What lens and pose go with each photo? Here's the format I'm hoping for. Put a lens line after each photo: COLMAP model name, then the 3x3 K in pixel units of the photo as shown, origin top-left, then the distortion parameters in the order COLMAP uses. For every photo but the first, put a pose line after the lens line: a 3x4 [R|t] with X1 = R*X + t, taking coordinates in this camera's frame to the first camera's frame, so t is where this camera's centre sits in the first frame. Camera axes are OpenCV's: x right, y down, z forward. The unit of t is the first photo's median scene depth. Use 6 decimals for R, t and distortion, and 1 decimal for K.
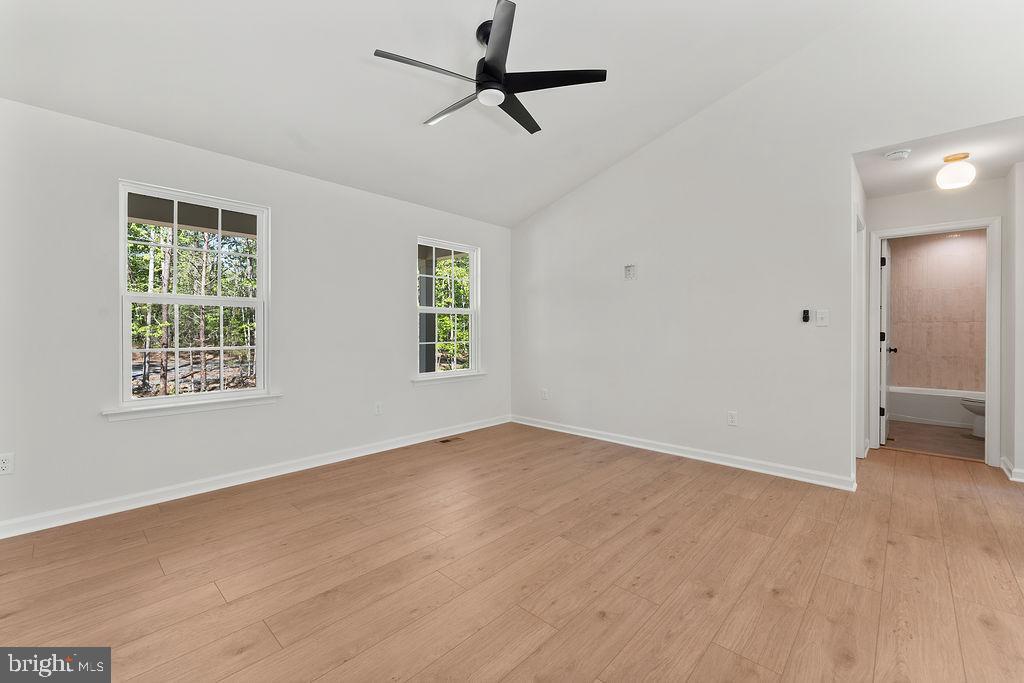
lens RADIAL K [[422.9, 0, 510.4], [0, 422.9, 333.1], [0, 0, 1]] dist [-0.003457, -0.000335]
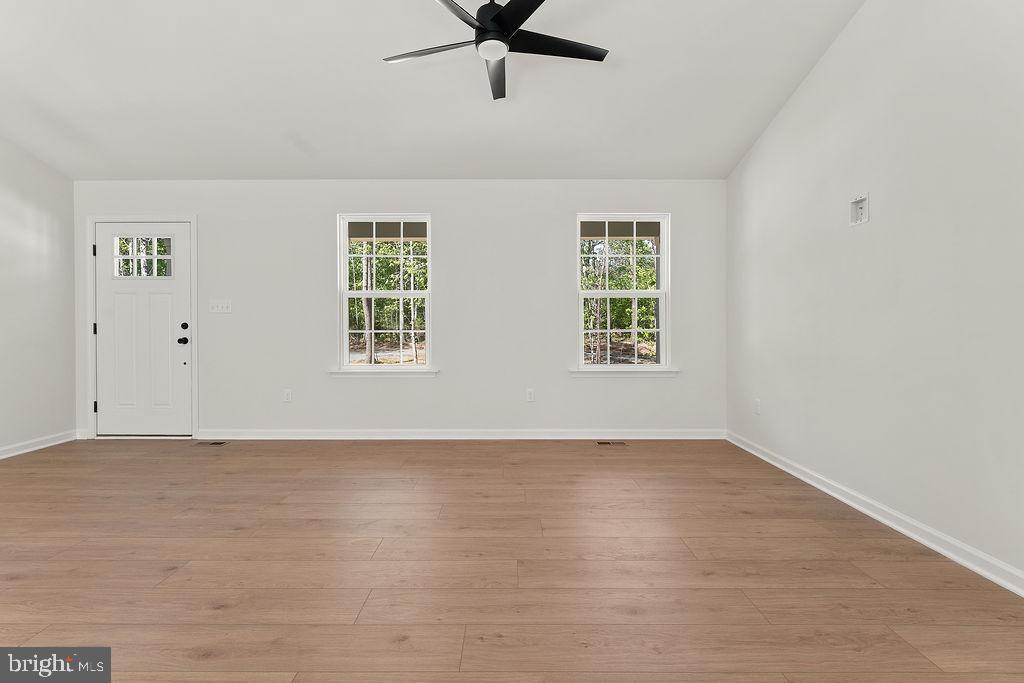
lens RADIAL K [[460.7, 0, 508.4], [0, 460.7, 329.1], [0, 0, 1]] dist [-0.000986, -0.000717]
pose [[0.680780, 0.005837, -0.732465, 0.534984], [-0.004207, 0.999983, 0.004058, 0.023139], [0.732476, 0.000319, 0.680793, 0.274919]]
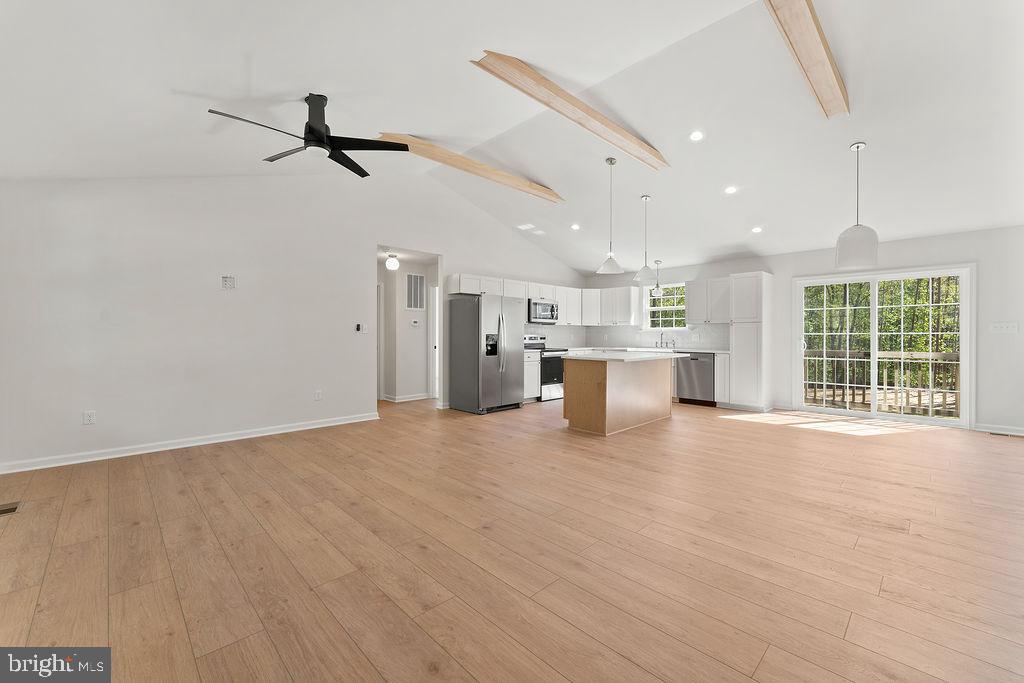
lens RADIAL K [[414.6, 0, 508.1], [0, 414.6, 337.0], [0, 0, 1]] dist [0.000672, -0.000102]
pose [[0.048794, -0.003828, 0.998802, -0.971414], [0.006897, 0.999970, 0.003496, -0.002978], [-0.998785, 0.006718, 0.048819, 0.284200]]
